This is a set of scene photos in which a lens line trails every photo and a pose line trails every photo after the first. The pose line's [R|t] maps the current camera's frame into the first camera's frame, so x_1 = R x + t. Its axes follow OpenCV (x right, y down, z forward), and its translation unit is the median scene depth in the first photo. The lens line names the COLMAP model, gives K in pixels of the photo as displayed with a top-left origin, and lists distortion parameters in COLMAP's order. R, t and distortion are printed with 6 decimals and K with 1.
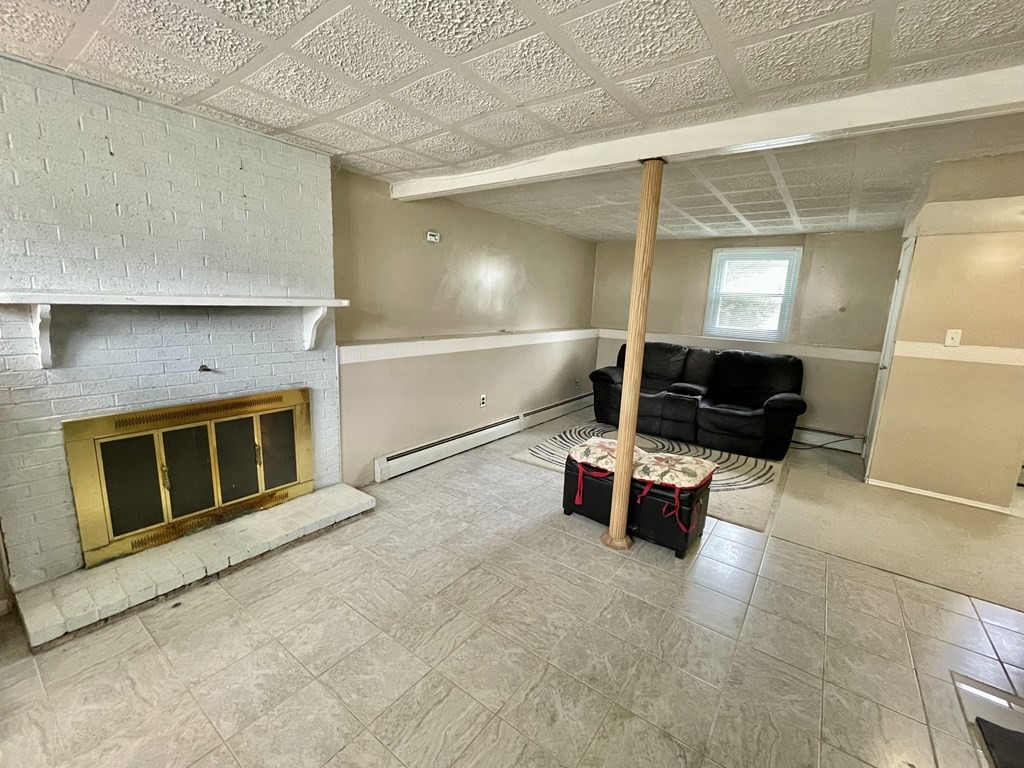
lens RADIAL K [[437.8, 0, 512.0], [0, 437.8, 384.0], [0, 0, 1]] dist [-0.002070, -0.000189]
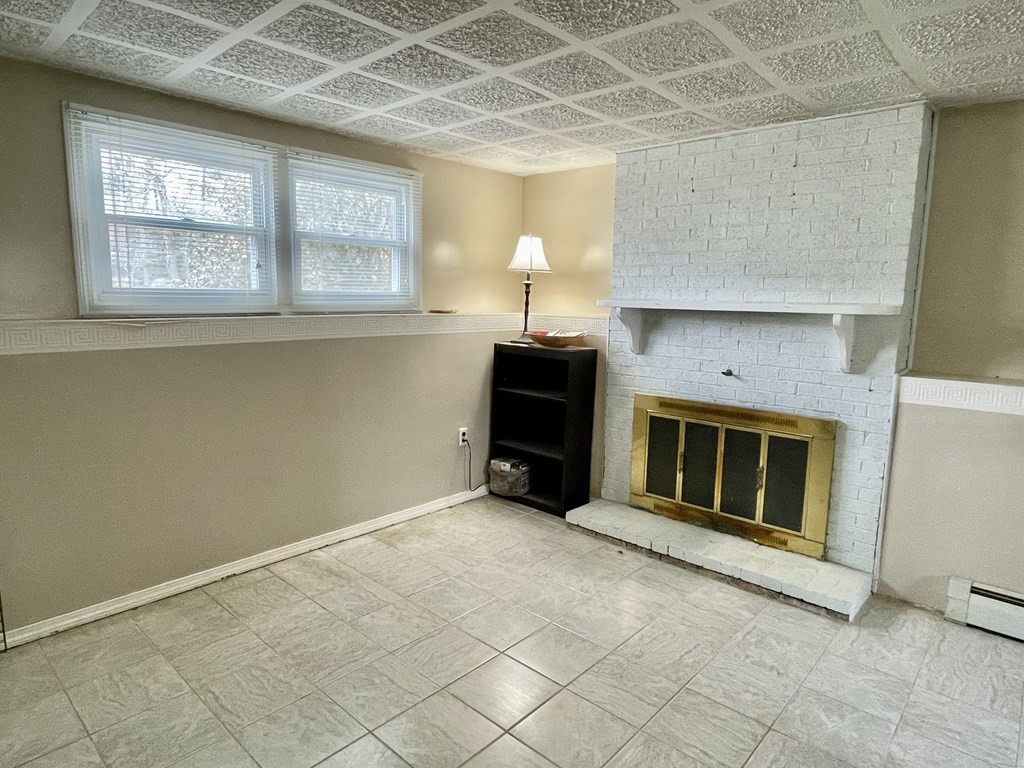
lens RADIAL K [[606.9, 0, 512.0], [0, 606.9, 384.0], [0, 0, 1]] dist [-0.000303, 0.000023]
pose [[-0.099200, 0.098785, -0.990152, 0.684708], [-0.215226, 0.969375, 0.118275, -0.062985], [0.971513, 0.224840, -0.074901, 0.563771]]
